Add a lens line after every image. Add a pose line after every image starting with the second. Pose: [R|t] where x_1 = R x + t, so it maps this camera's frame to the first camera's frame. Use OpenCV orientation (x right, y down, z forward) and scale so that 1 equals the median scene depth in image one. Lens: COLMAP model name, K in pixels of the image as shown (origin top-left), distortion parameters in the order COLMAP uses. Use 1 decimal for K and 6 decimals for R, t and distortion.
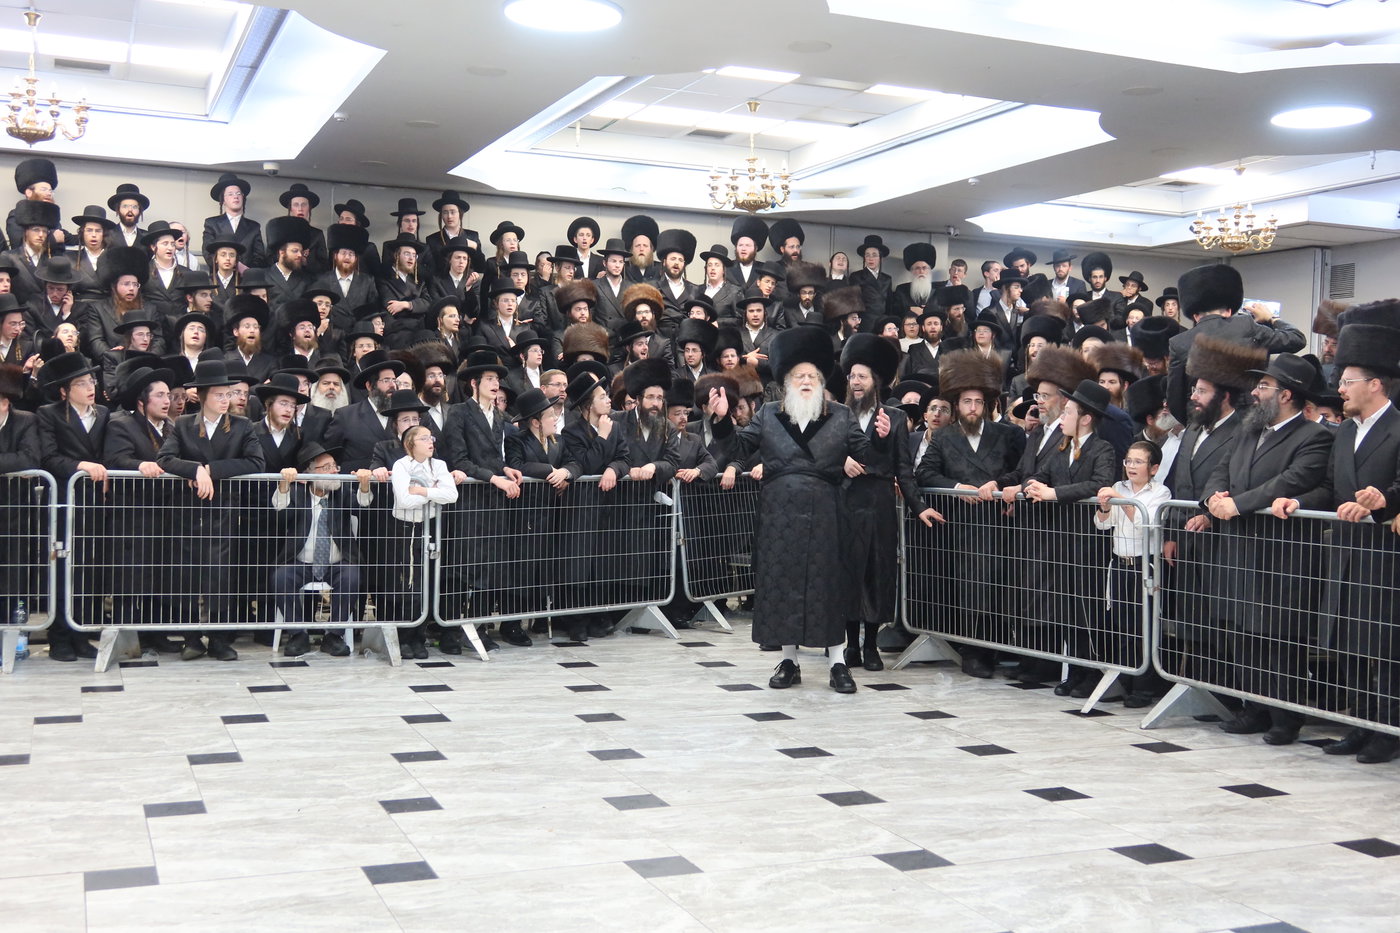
lens RADIAL K [[1516.3, 0, 700.0], [0, 1516.3, 466.5], [0, 0, 1]] dist [0.007715, 0.008396]
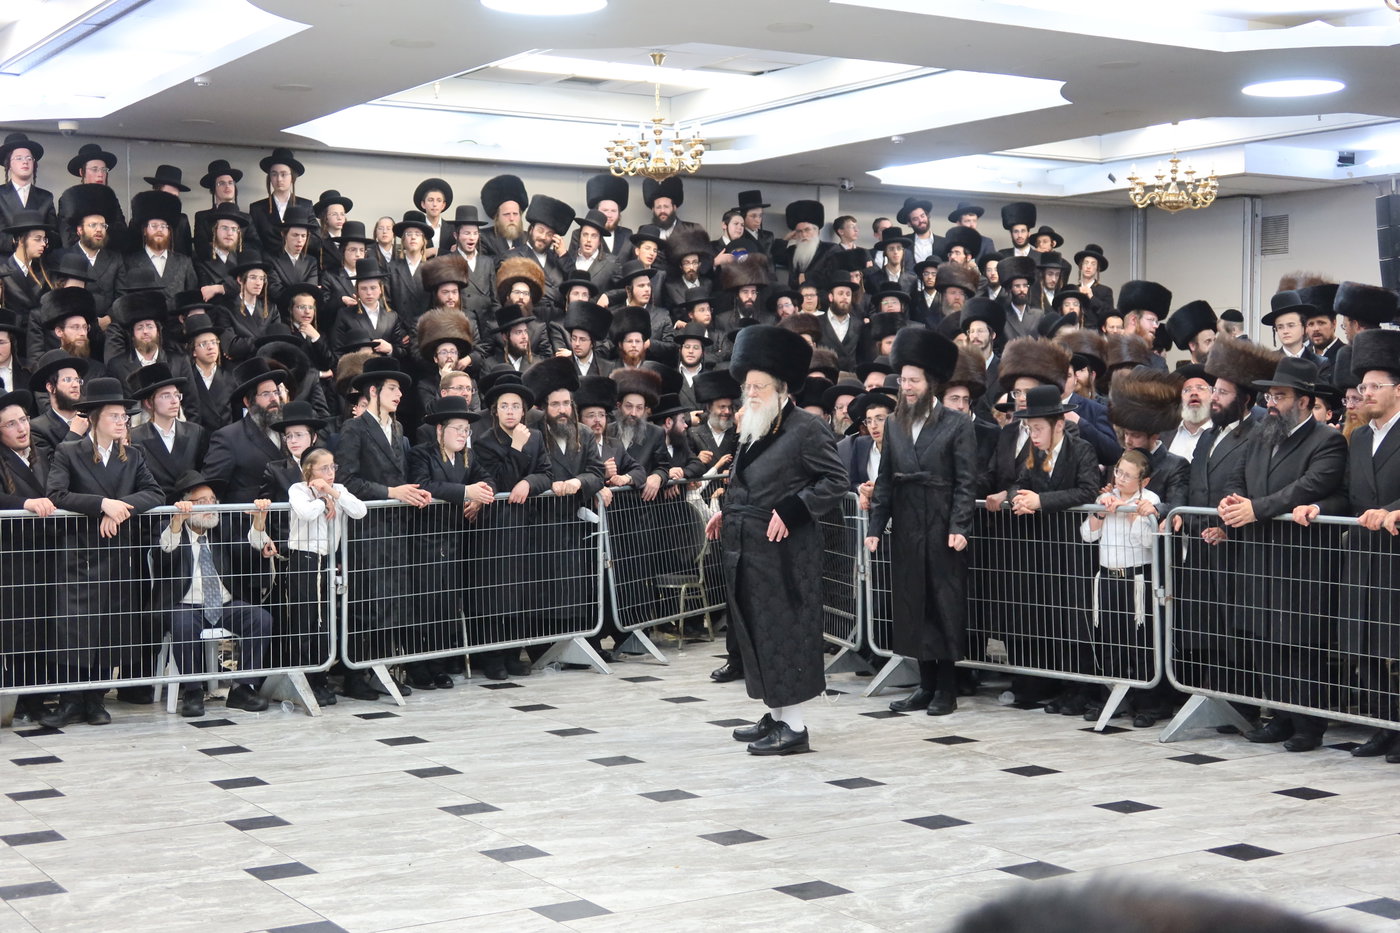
lens RADIAL K [[2029.7, 0, 700.0], [0, 2029.7, 466.5], [0, 0, 1]] dist [0.017783, 0.072634]
pose [[0.986780, -0.031049, 0.159064, -0.175180], [0.028655, 0.999439, 0.017322, -0.030664], [-0.159512, -0.012535, 0.987116, -0.205225]]
